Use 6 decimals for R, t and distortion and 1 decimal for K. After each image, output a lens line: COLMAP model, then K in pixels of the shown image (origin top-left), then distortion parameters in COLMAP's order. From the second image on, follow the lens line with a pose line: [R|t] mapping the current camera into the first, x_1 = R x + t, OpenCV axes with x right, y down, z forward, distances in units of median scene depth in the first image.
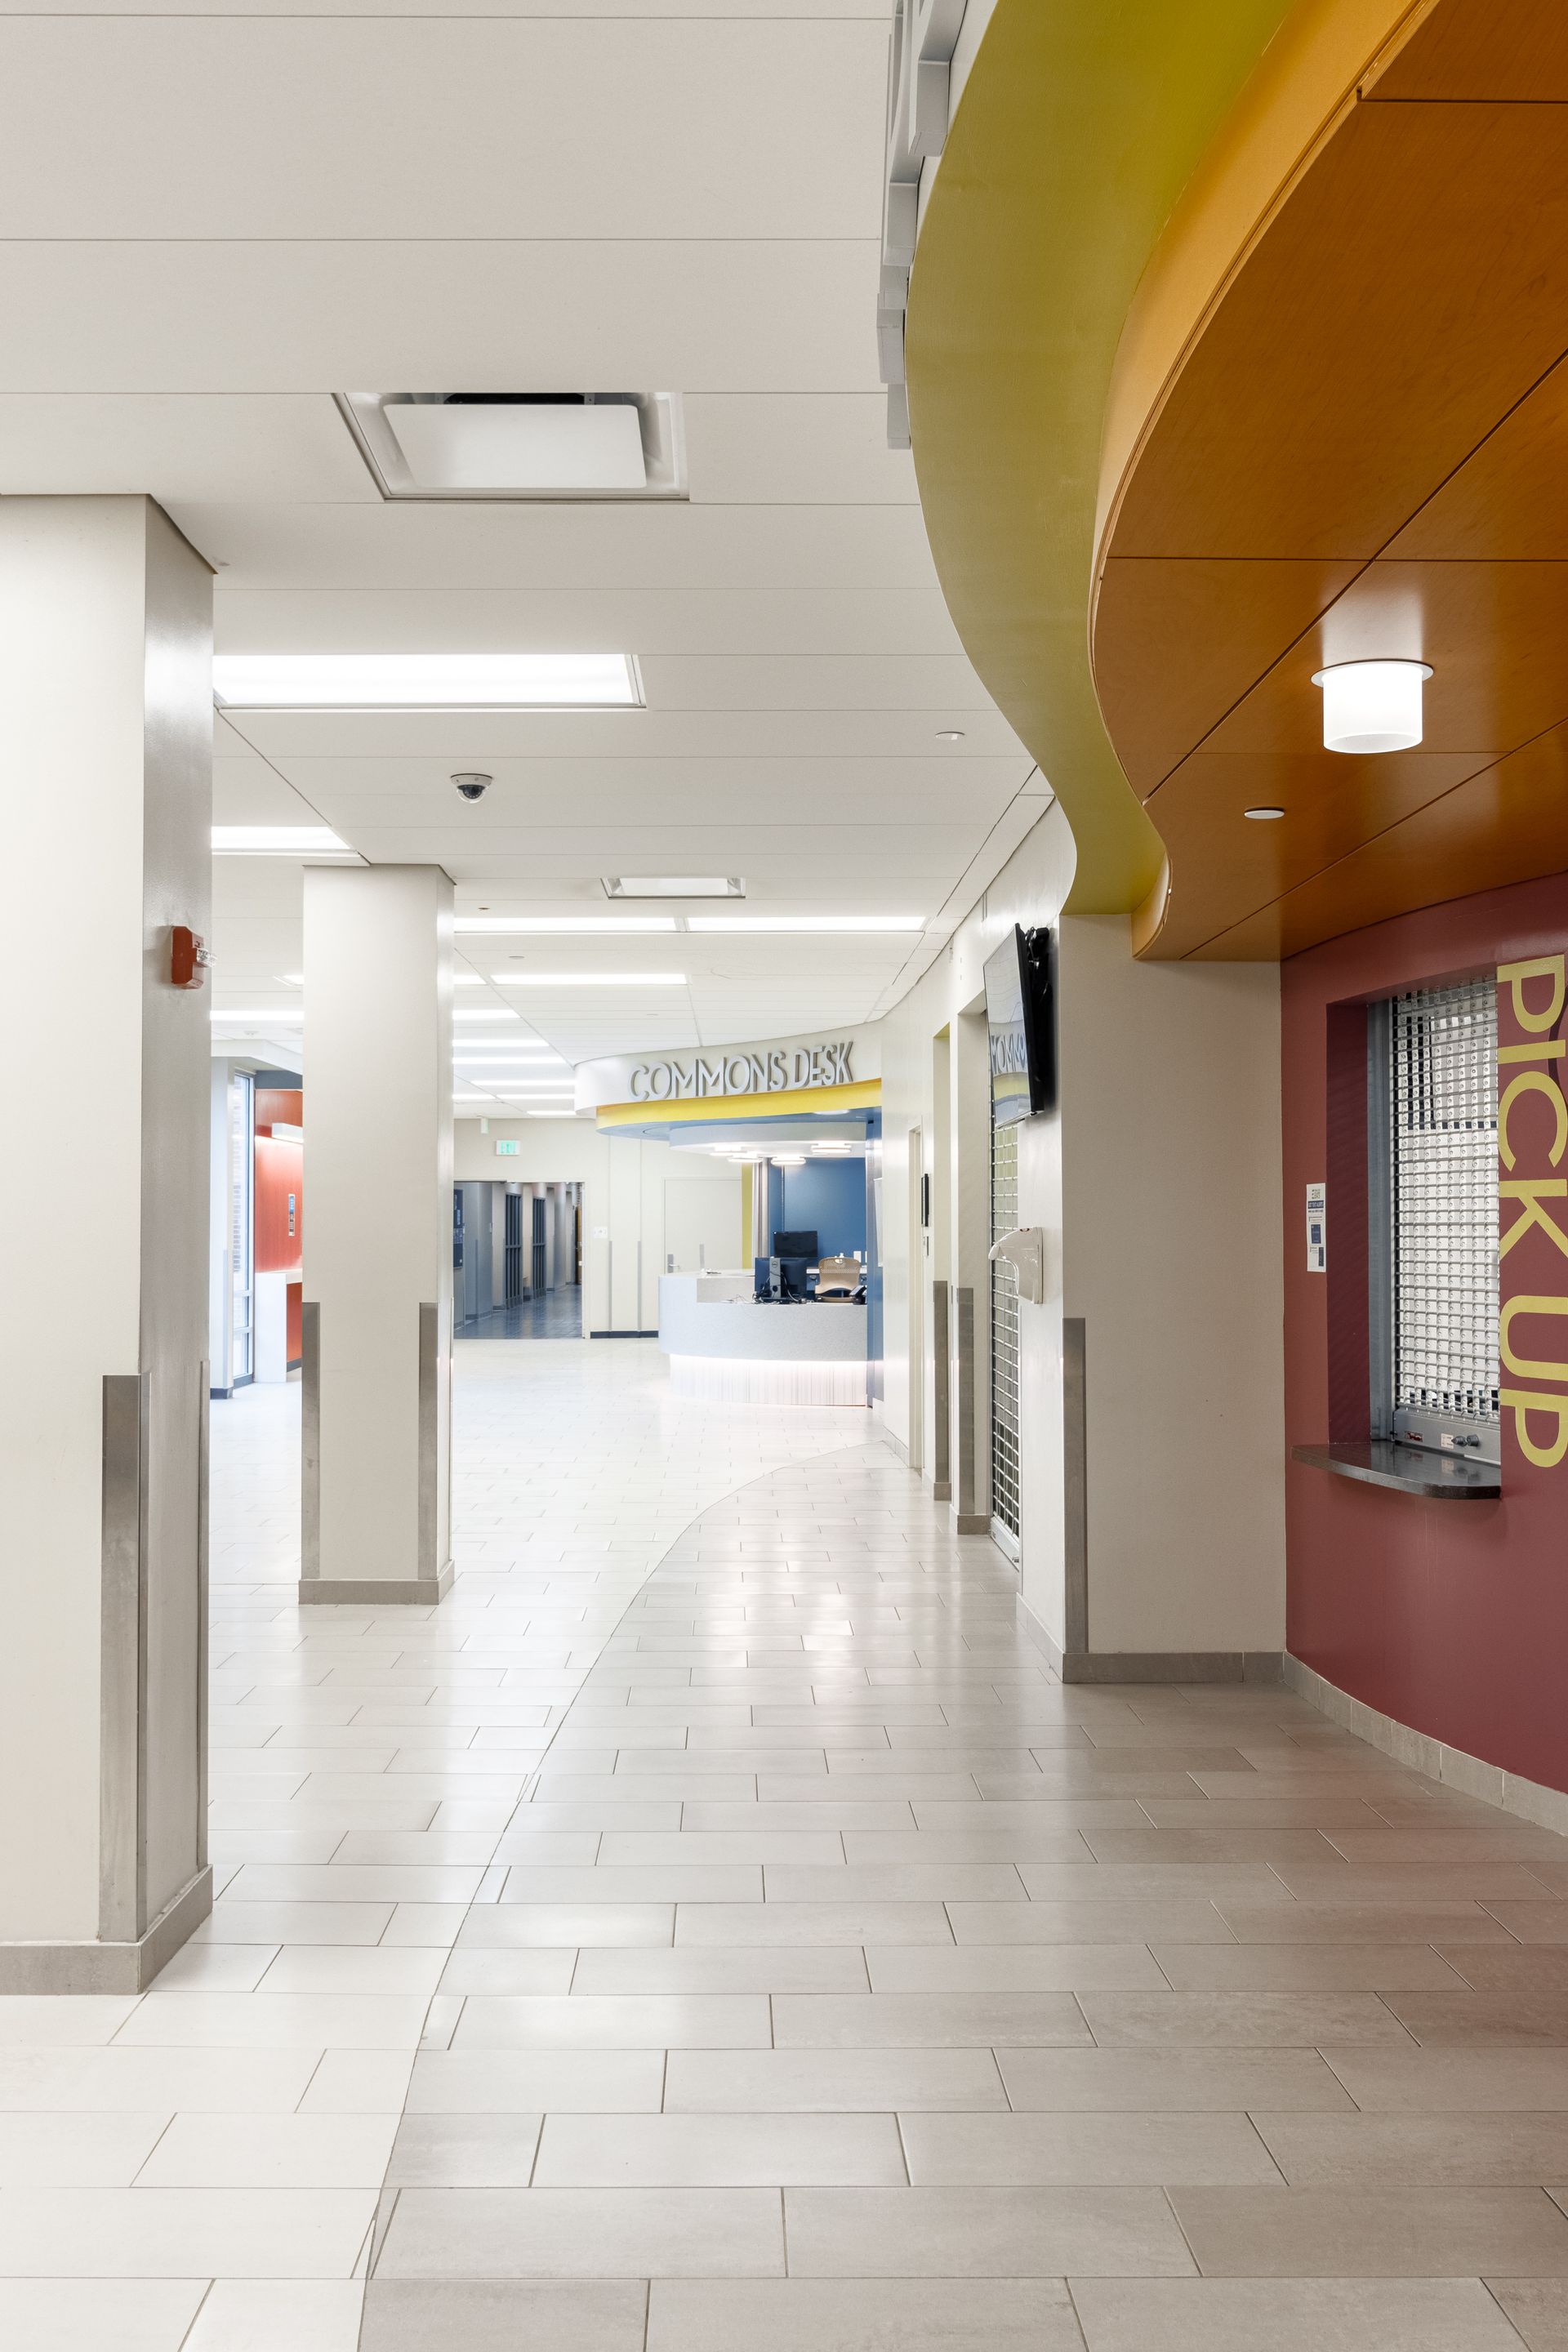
lens RADIAL K [[1914.3, 0, 784.0], [0, 1914.3, 1176.0], [0, 0, 1]] dist [0.002439, -0.003636]
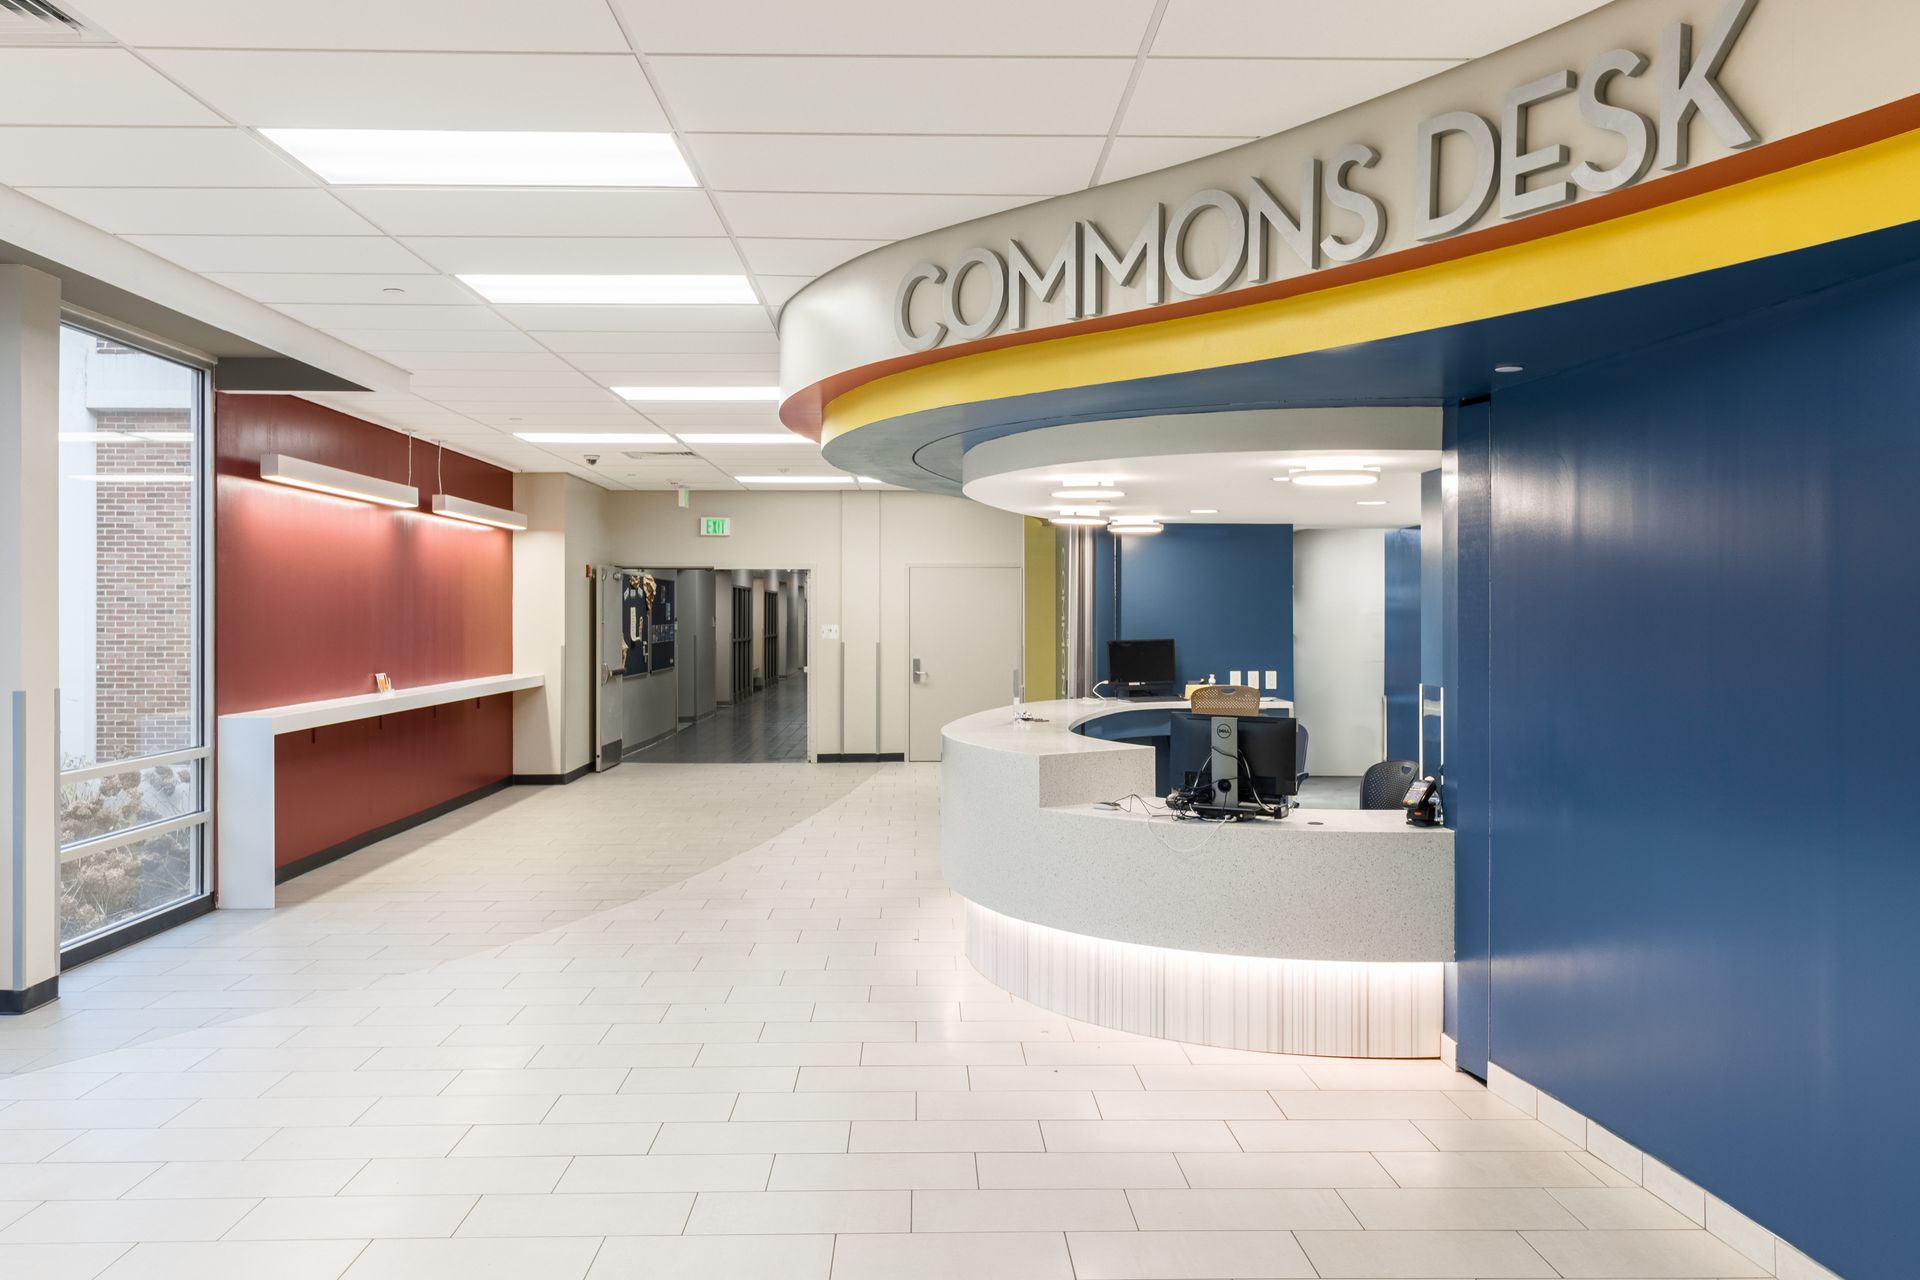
lens RADIAL K [[1462.0, 0, 957.8], [0, 1462.0, 618.8], [0, 0, 1]] dist [-0.001190, 0.000430]
pose [[0.999969, 0.002019, -0.007586, -0.055326], [-0.001799, 0.999583, 0.028806, 0.009261], [0.007641, -0.028791, 0.999556, 0.572419]]
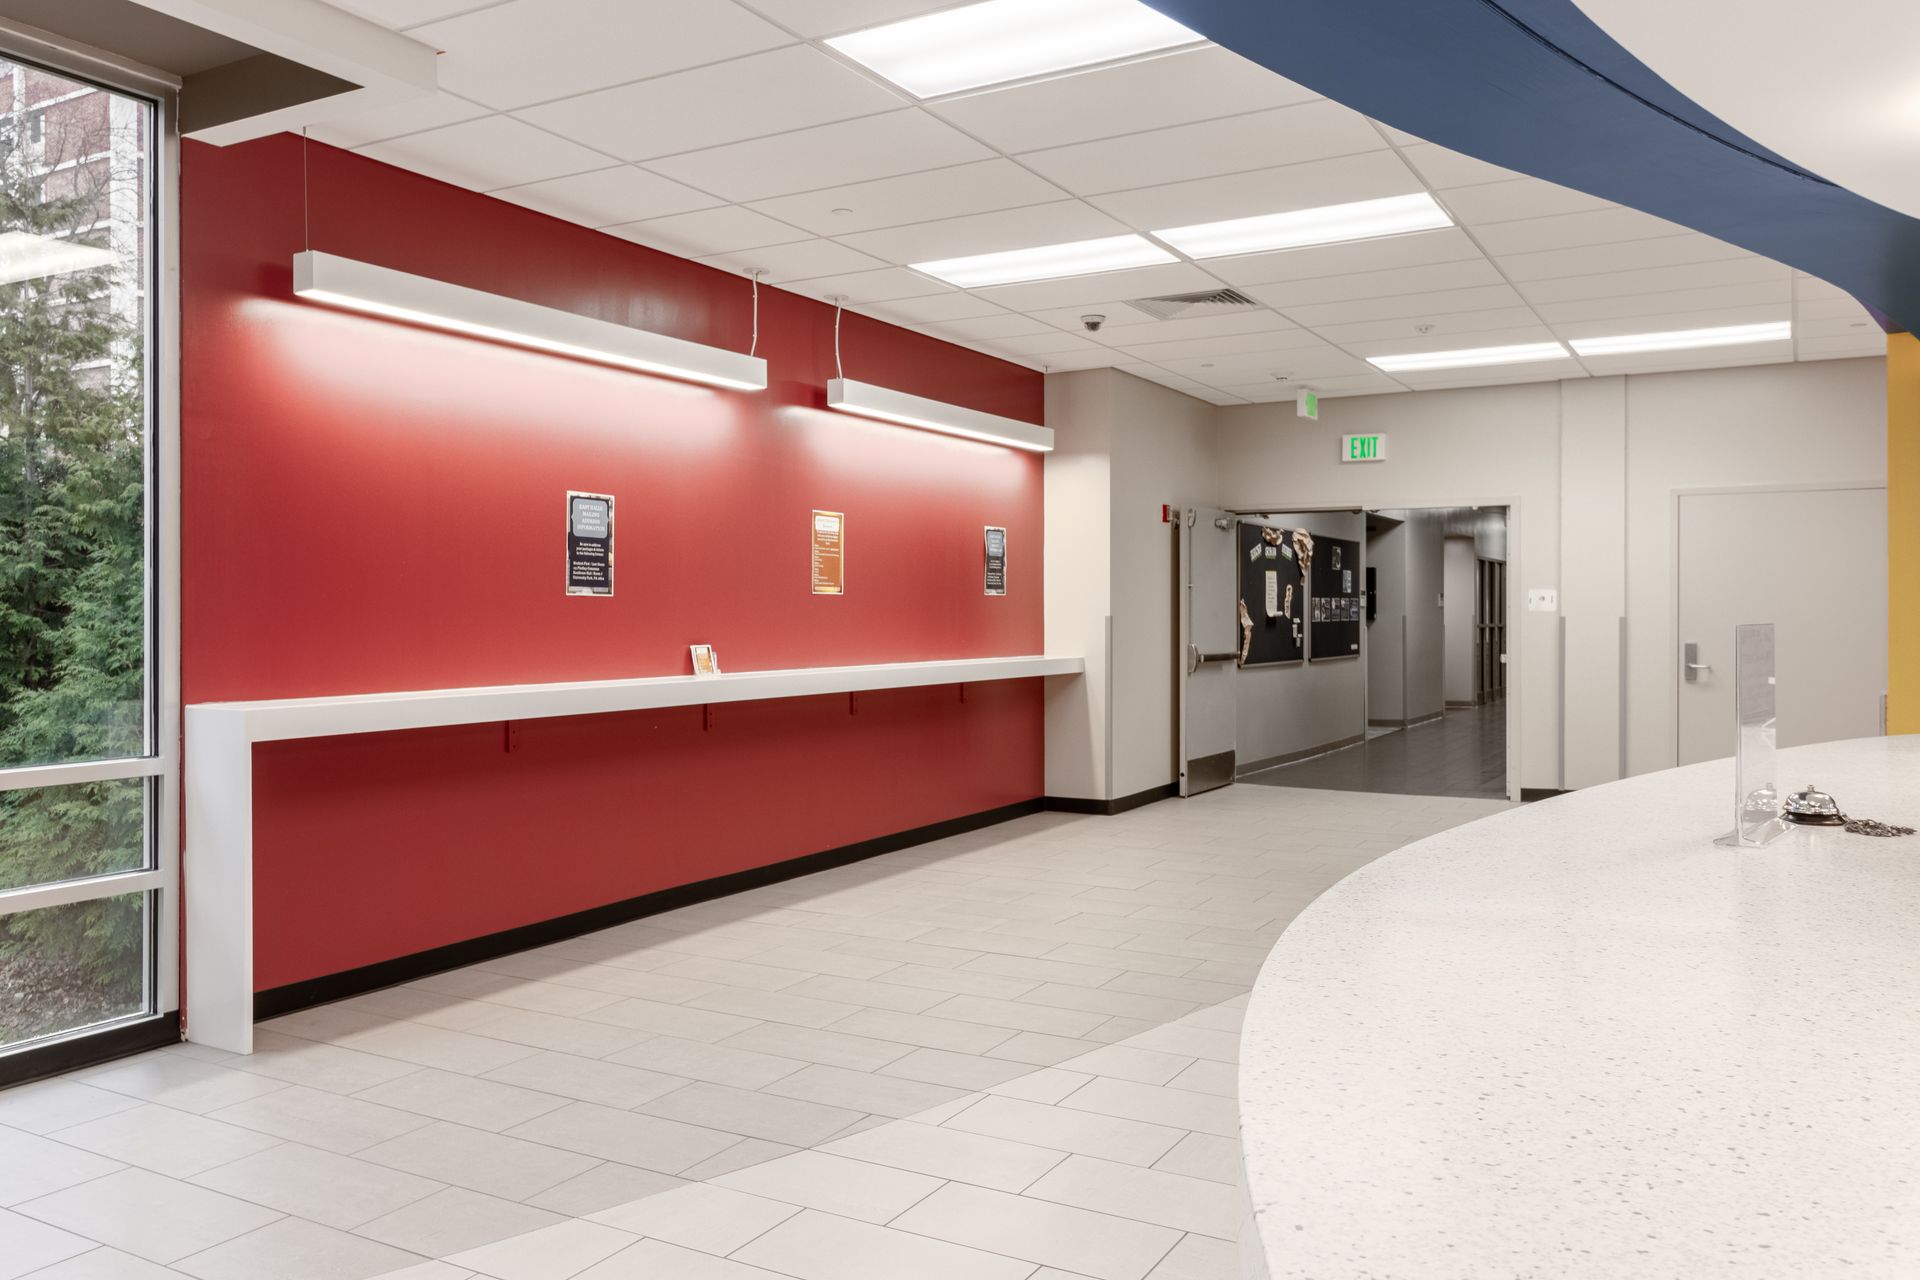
lens RADIAL K [[1462.0, 0, 957.8], [0, 1462.0, 618.8], [0, 0, 1]] dist [-0.001190, 0.000430]
pose [[0.854429, 0.004172, -0.519551, -0.036976], [0.013238, 0.999468, 0.029797, 0.030448], [0.519399, -0.032337, 0.853920, 0.856203]]
